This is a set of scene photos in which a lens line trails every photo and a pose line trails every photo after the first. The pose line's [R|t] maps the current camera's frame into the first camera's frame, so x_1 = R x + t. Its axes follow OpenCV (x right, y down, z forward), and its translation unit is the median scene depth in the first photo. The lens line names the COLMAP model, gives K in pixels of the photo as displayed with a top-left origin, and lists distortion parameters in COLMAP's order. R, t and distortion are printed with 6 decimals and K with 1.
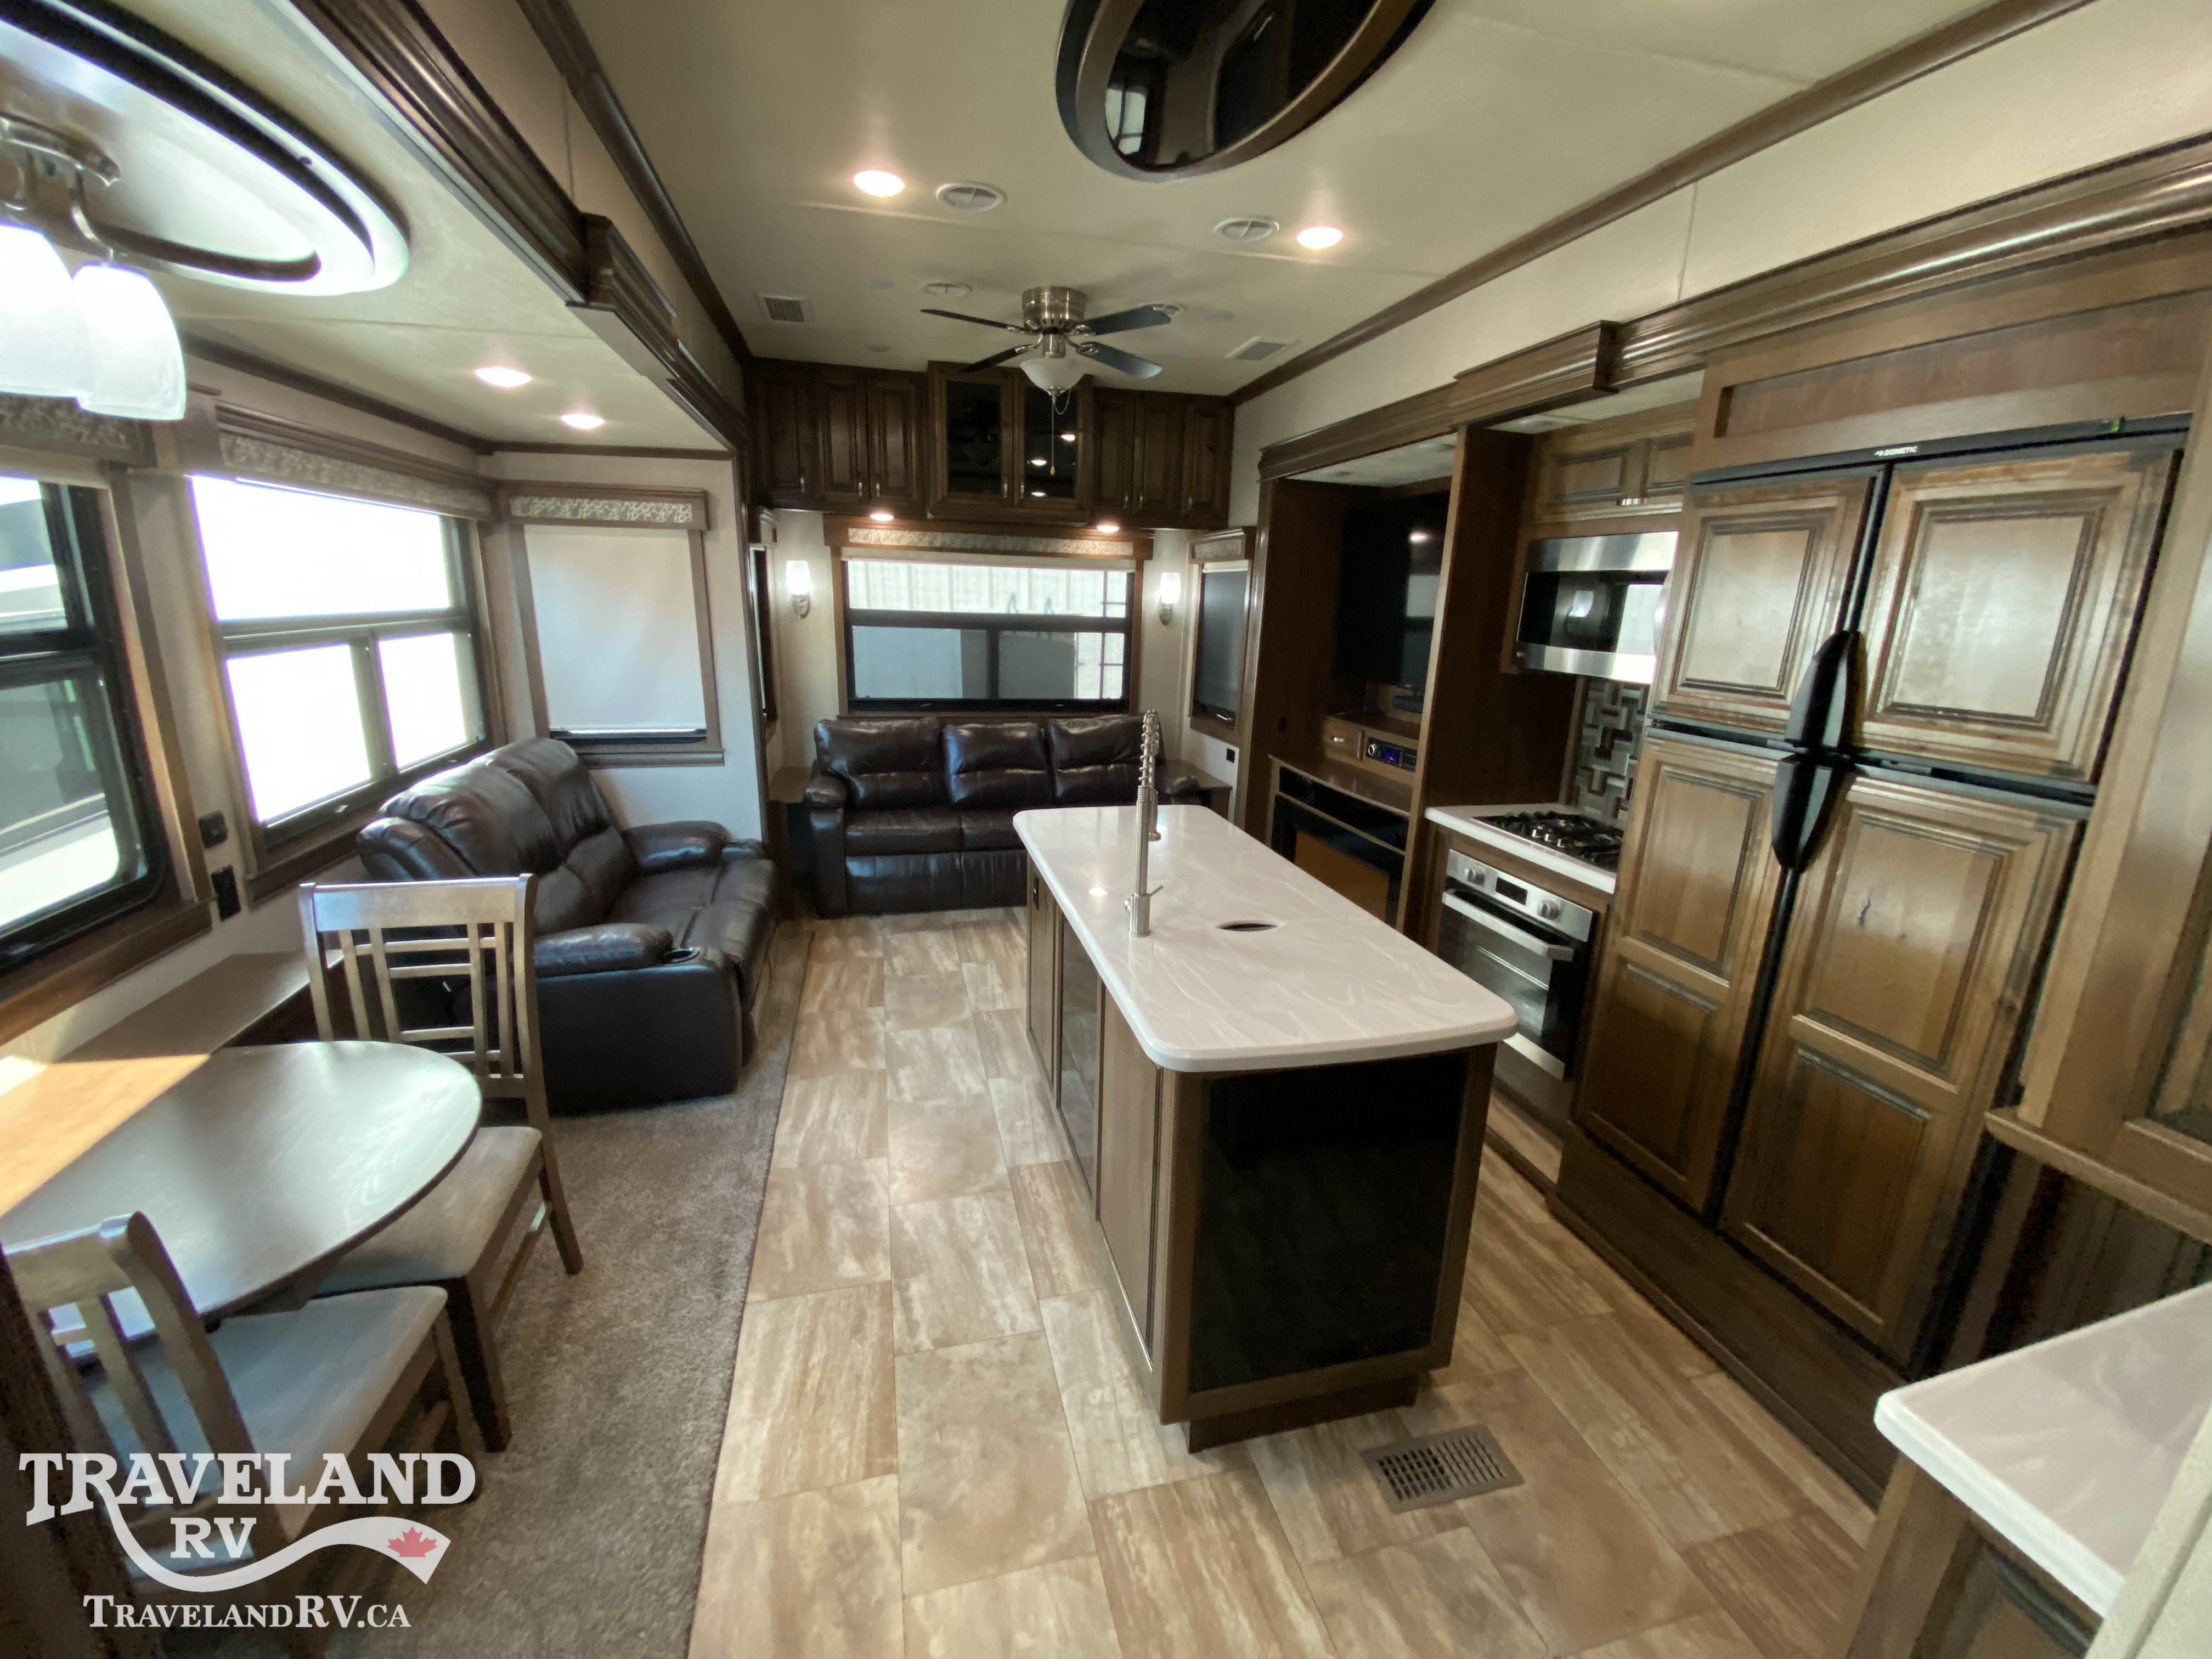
lens RADIAL K [[885.5, 0, 1106.9], [0, 885.5, 842.8], [0, 0, 1]] dist [0.005337, -0.013480]
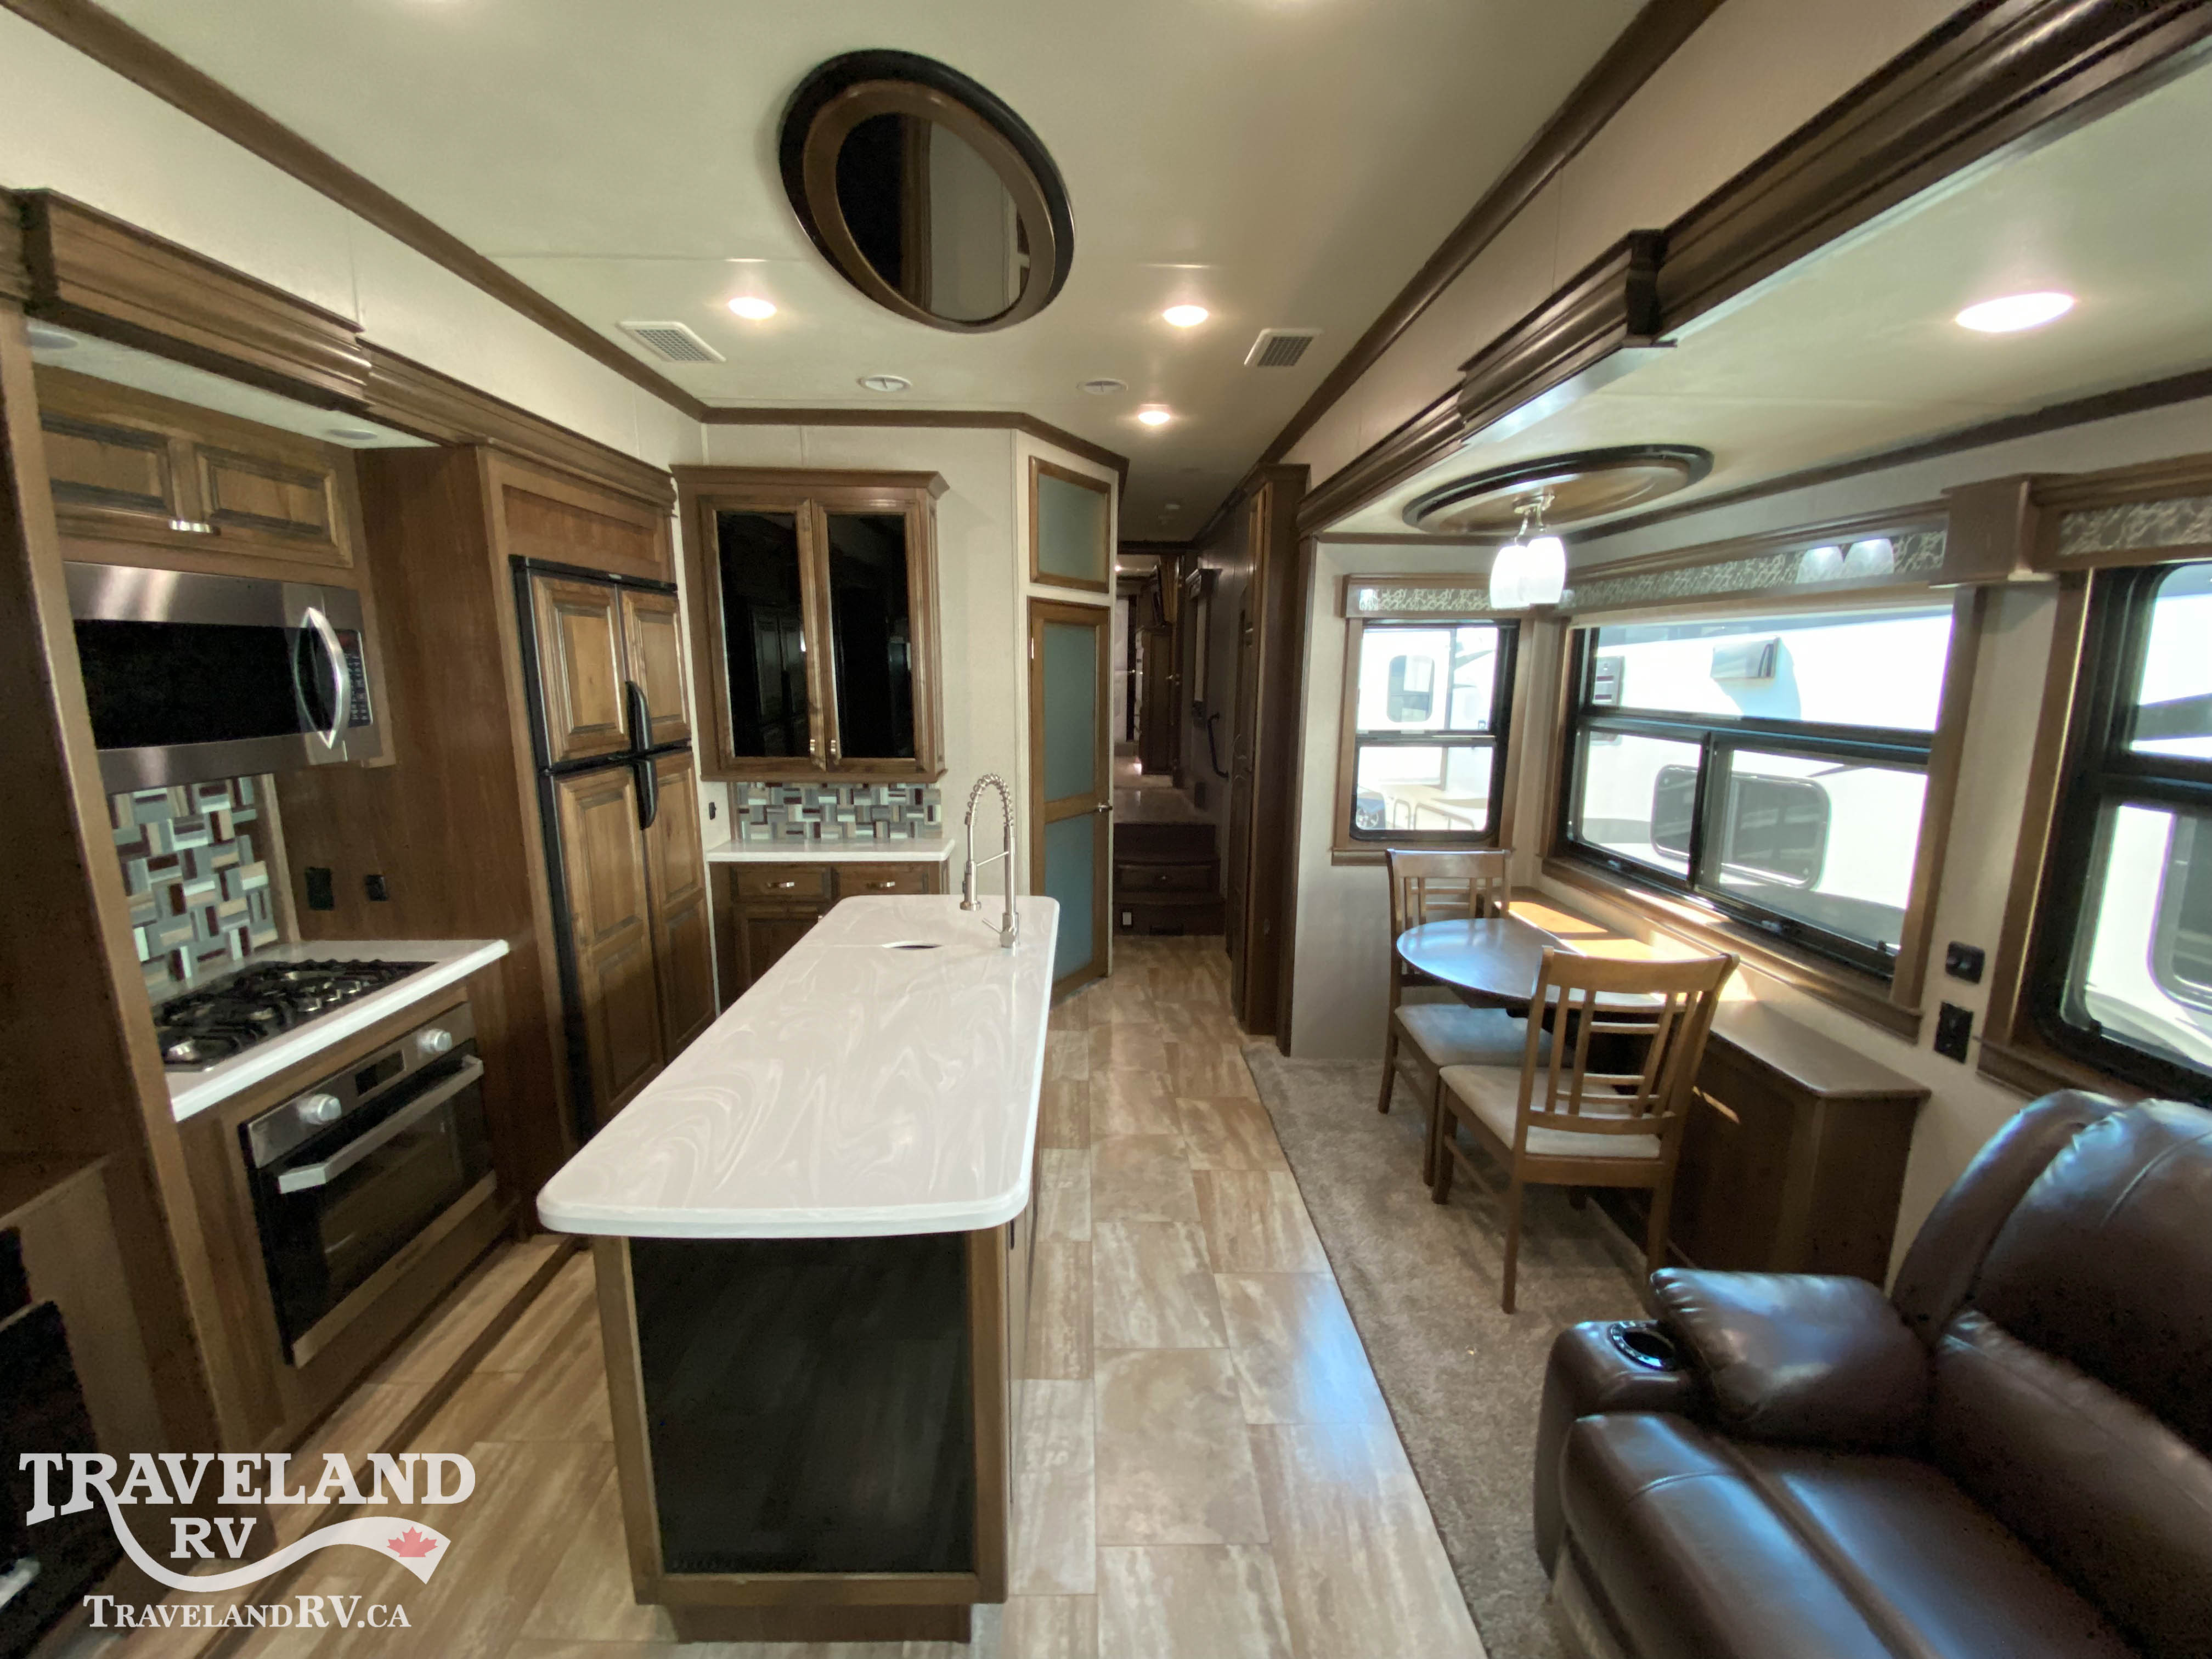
lens RADIAL K [[885.5, 0, 1090.6], [0, 885.5, 837.9], [0, 0, 1]] dist [0.005337, -0.013480]
pose [[-0.971385, -0.075576, 0.225166, -0.158404], [0.034905, 0.892305, 0.450081, -0.271317], [-0.234931, 0.445062, -0.864134, 0.923582]]
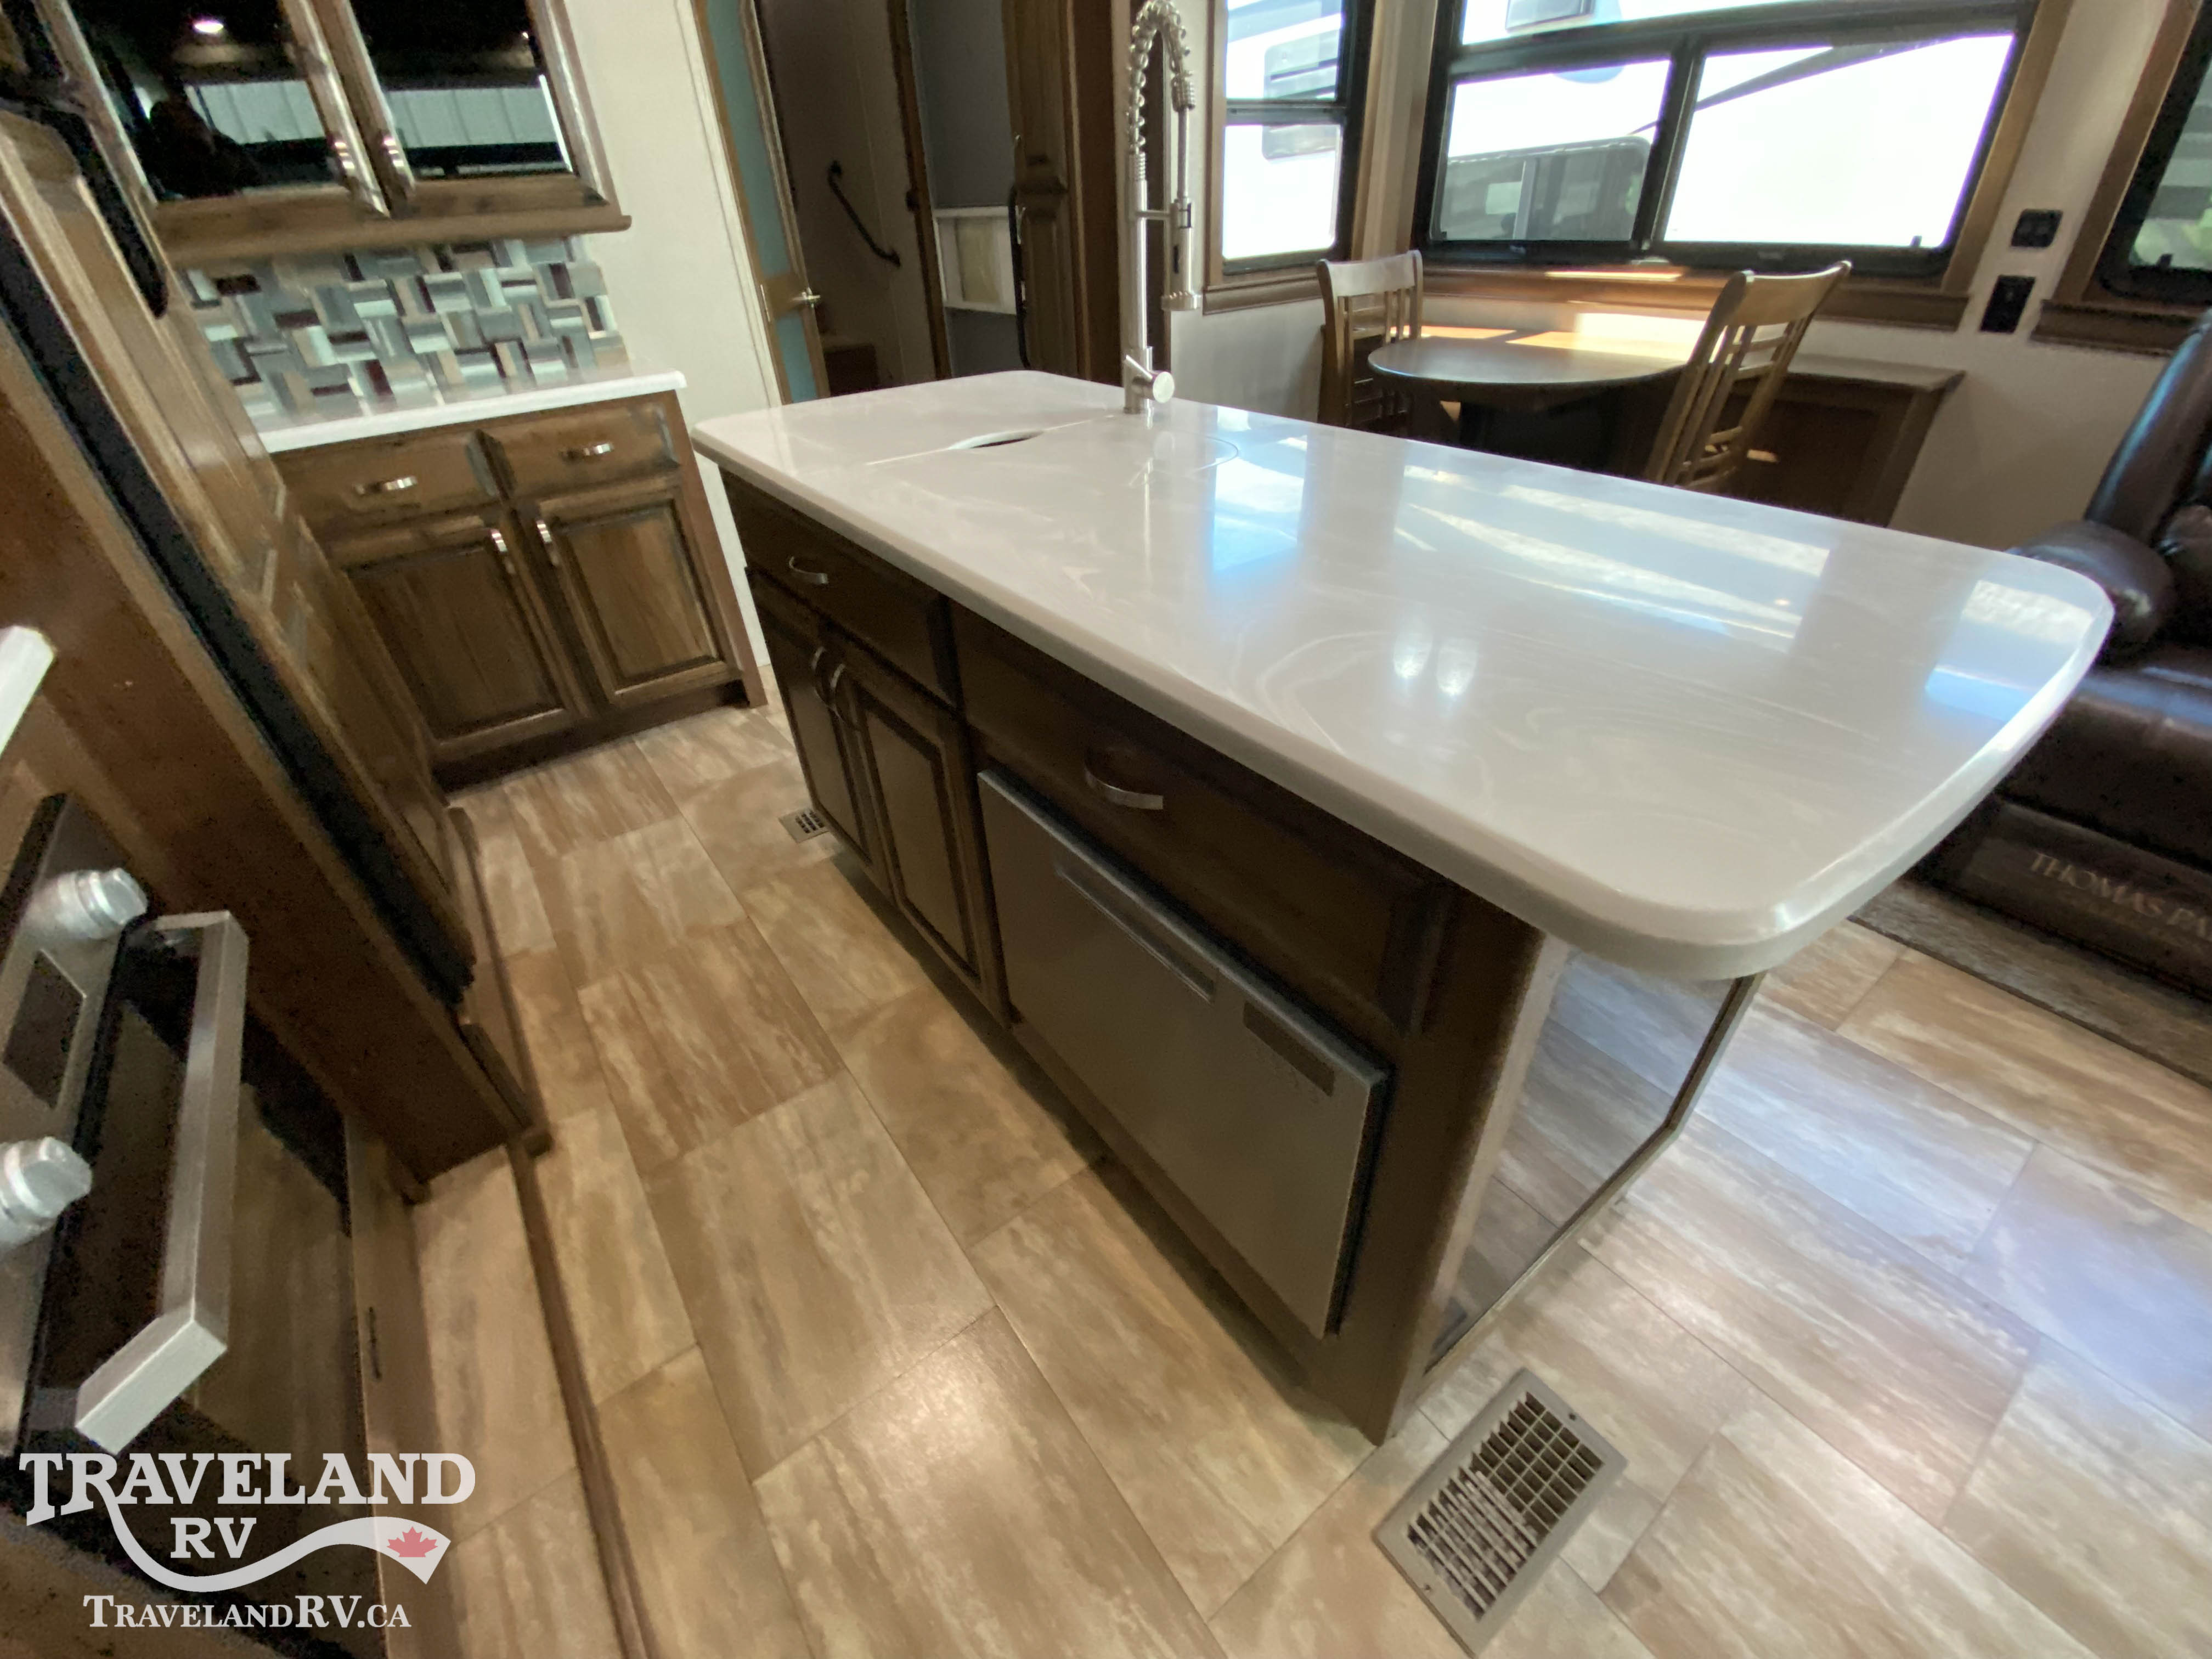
lens RADIAL K [[885.5, 0, 1096.0], [0, 885.5, 837.3], [0, 0, 1]] dist [0.005337, -0.013480]
pose [[-0.926993, 0.232099, -0.294642, 0.177618], [-0.084049, 0.637032, 0.766241, -0.106661], [0.365540, 0.735064, -0.571017, 0.784606]]
